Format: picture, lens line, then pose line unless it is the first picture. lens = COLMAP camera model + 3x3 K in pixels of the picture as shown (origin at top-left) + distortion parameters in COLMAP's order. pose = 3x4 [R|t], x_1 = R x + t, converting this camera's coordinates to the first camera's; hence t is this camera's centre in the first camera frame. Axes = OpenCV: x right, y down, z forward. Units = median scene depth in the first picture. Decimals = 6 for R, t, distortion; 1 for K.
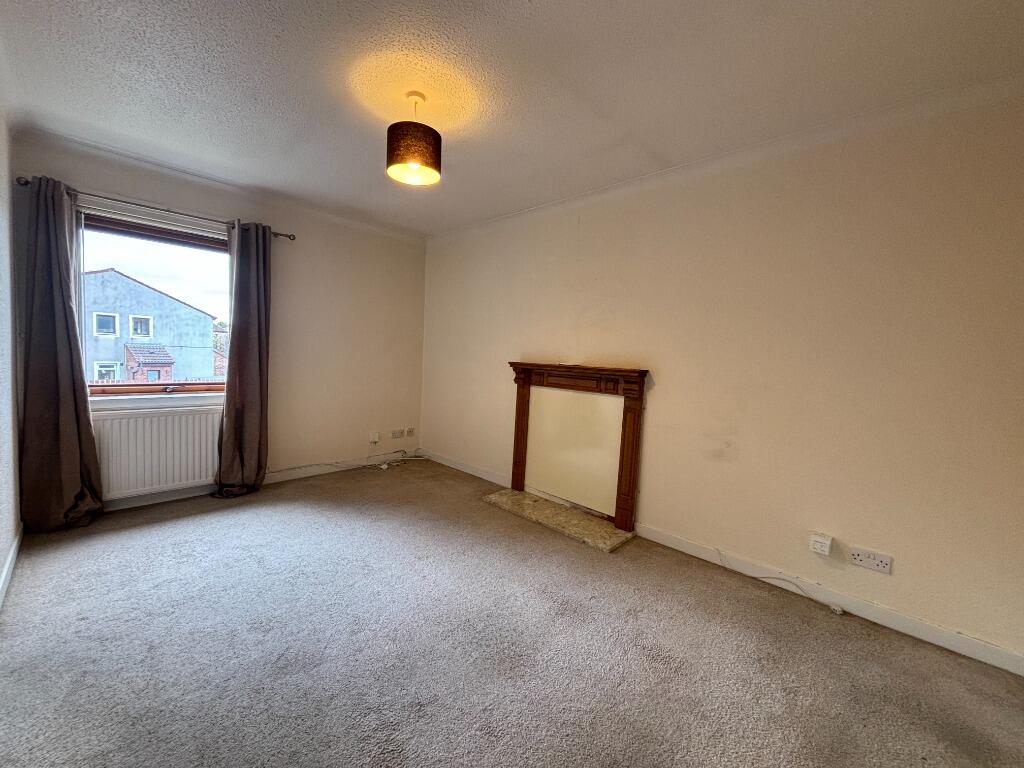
lens RADIAL K [[411.9, 0, 509.7], [0, 411.9, 383.1], [0, 0, 1]] dist [0.001918, 0.000147]
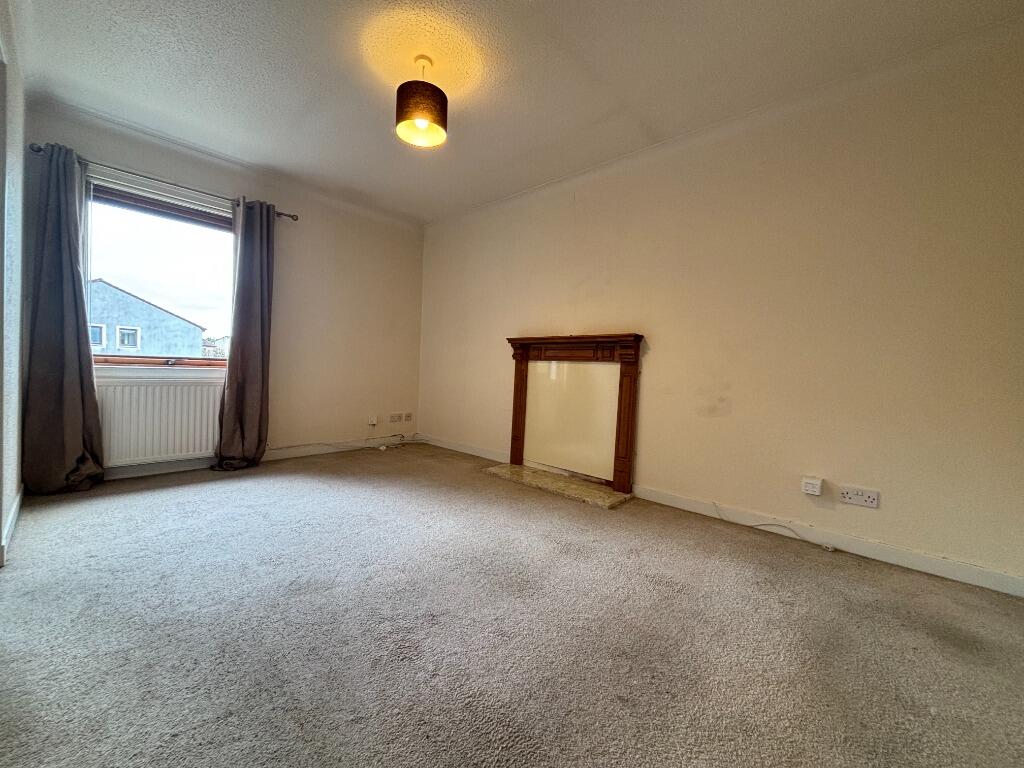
lens RADIAL K [[411.9, 0, 509.7], [0, 411.9, 383.1], [0, 0, 1]] dist [0.001918, 0.000147]
pose [[0.999746, -0.005666, 0.021812, -0.025484], [0.006464, 0.999306, -0.036697, 0.135112], [-0.021589, 0.036829, 0.999088, -0.028873]]
